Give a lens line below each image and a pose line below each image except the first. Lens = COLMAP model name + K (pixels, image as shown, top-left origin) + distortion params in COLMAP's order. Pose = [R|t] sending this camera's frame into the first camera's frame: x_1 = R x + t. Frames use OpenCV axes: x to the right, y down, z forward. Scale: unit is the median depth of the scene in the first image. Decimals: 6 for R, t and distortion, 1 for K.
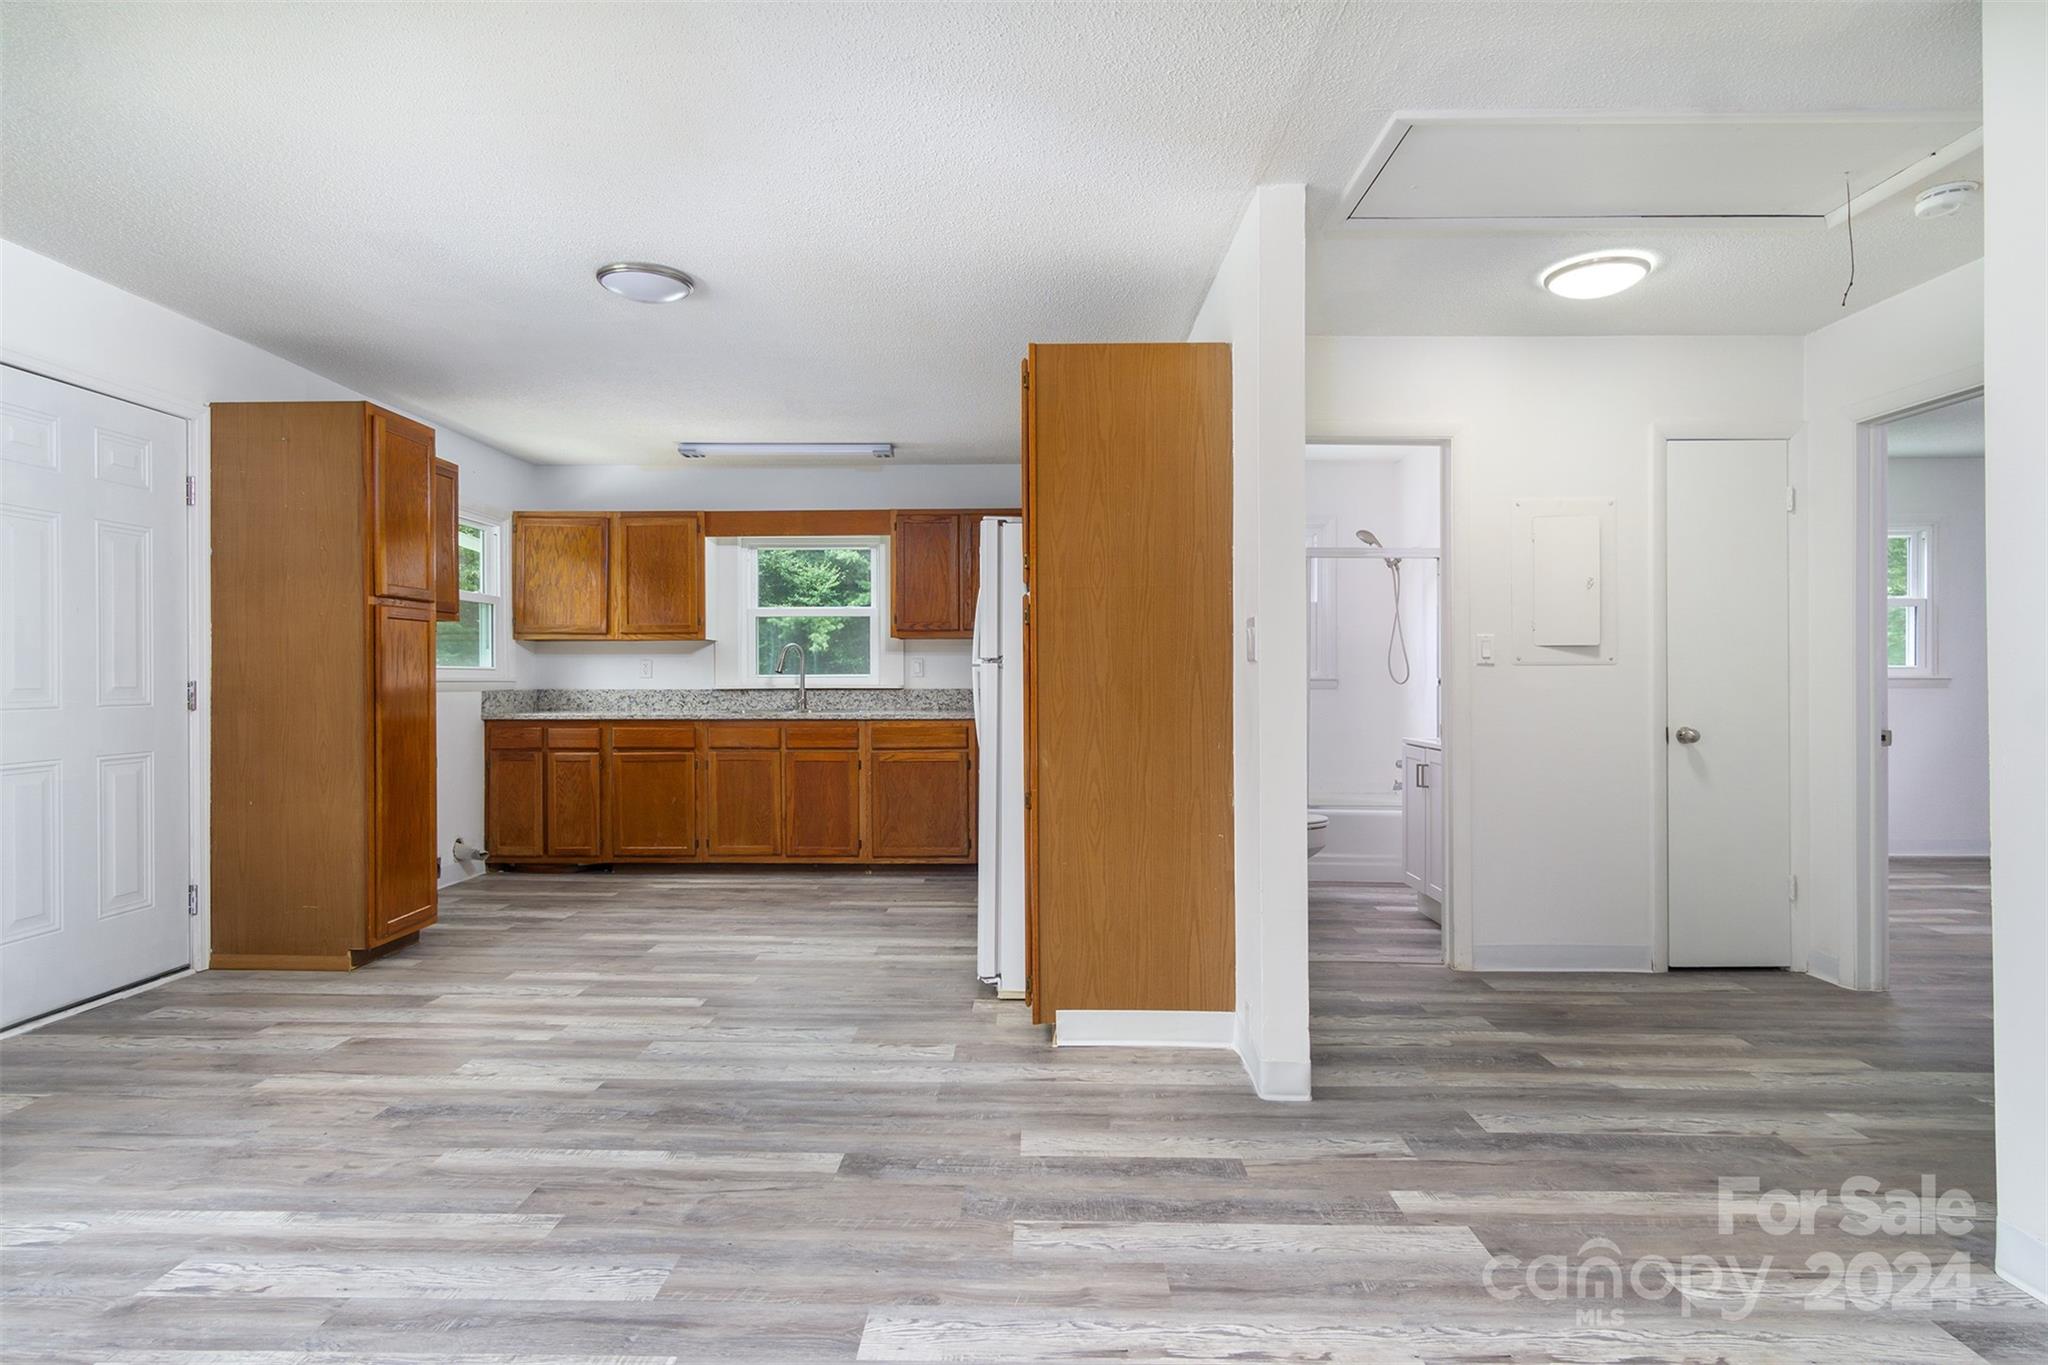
lens RADIAL K [[1080.1, 0, 997.8], [0, 1080.1, 670.8], [0, 0, 1]] dist [0.006768, 0.005847]
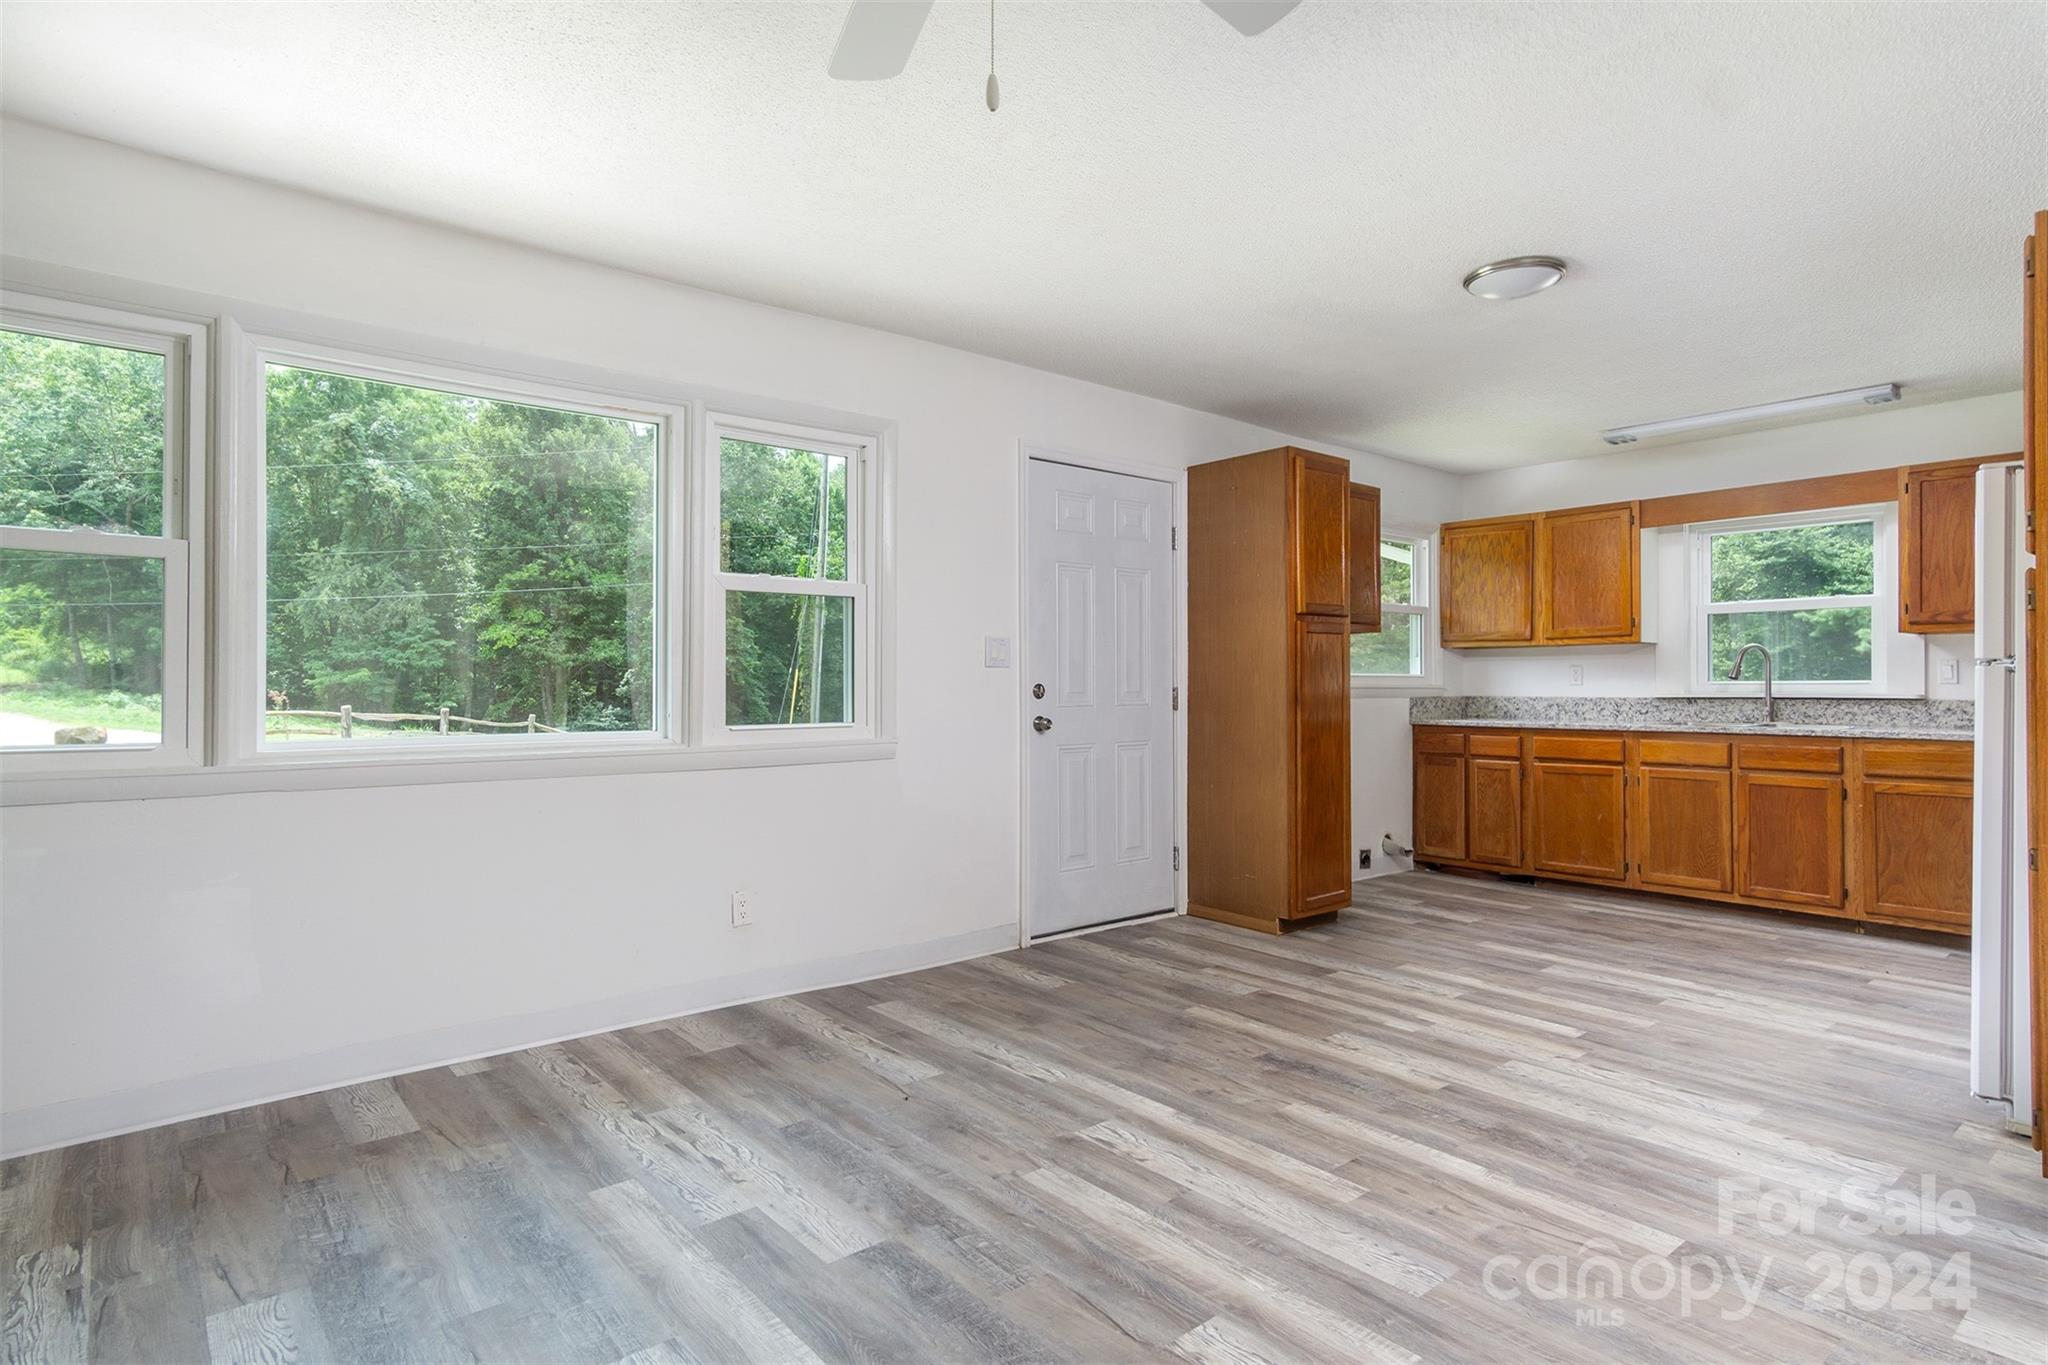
lens RADIAL K [[1080.1, 0, 1031.2], [0, 1080.1, 686.9], [0, 0, 1]] dist [0.006768, 0.005847]
pose [[0.669433, 0.003098, -0.742866, 0.090009], [0.003998, 0.999962, 0.007773, -0.001571], [0.742861, -0.008174, 0.669396, 0.023217]]
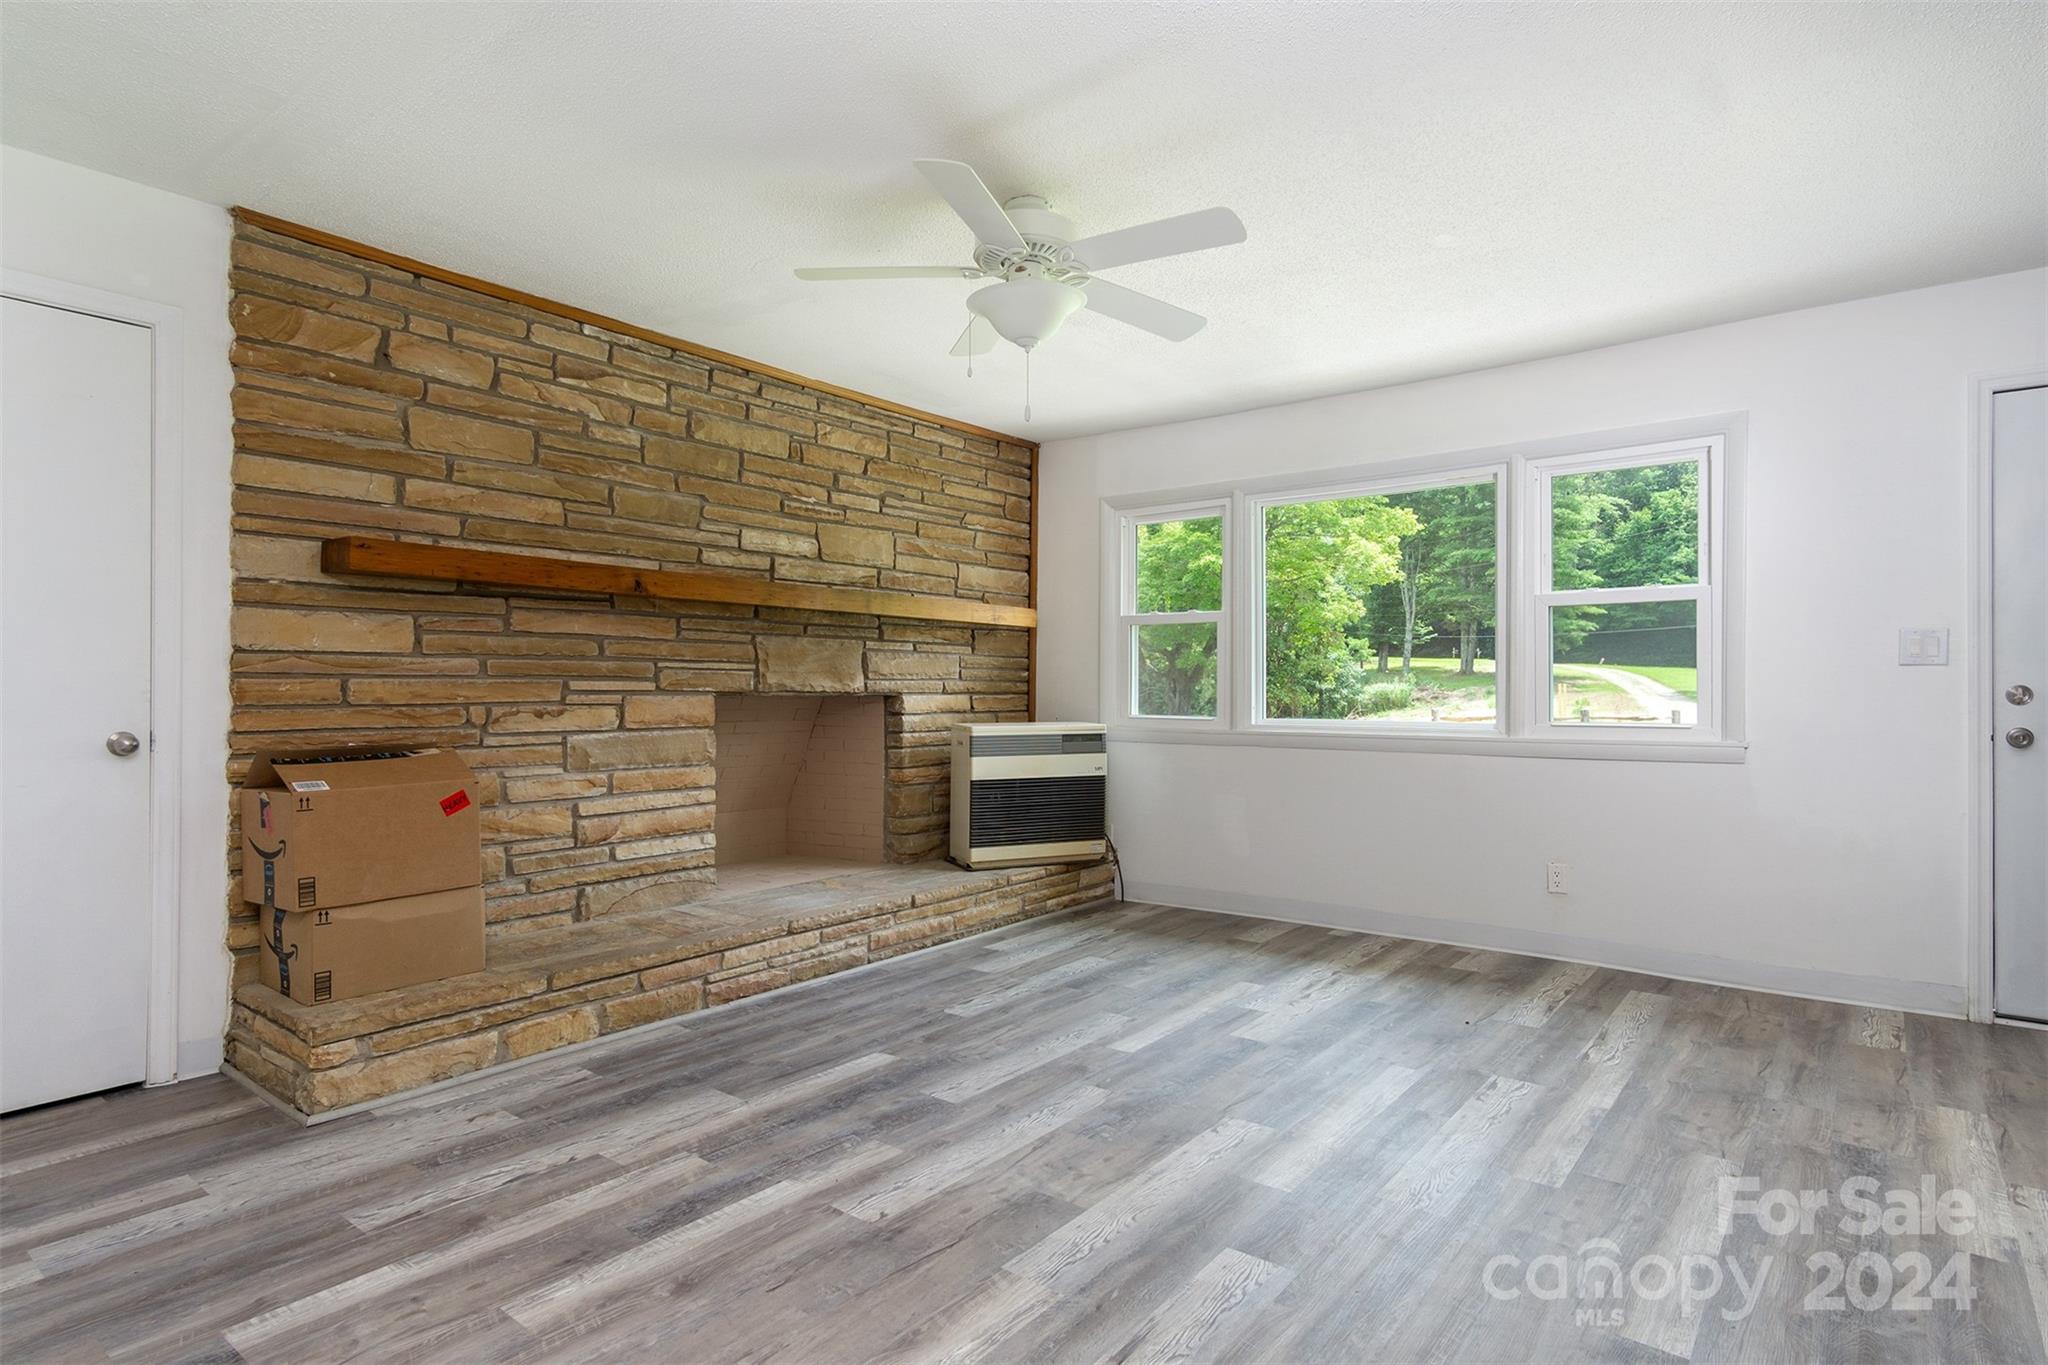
lens RADIAL K [[1080.1, 0, 1043.9], [0, 1080.1, 683.8], [0, 0, 1]] dist [0.006768, 0.005847]
pose [[-0.581578, -0.010318, -0.813425, 0.410586], [0.001350, 0.999906, -0.013648, 0.013248], [0.813489, -0.009036, -0.581510, 0.657903]]
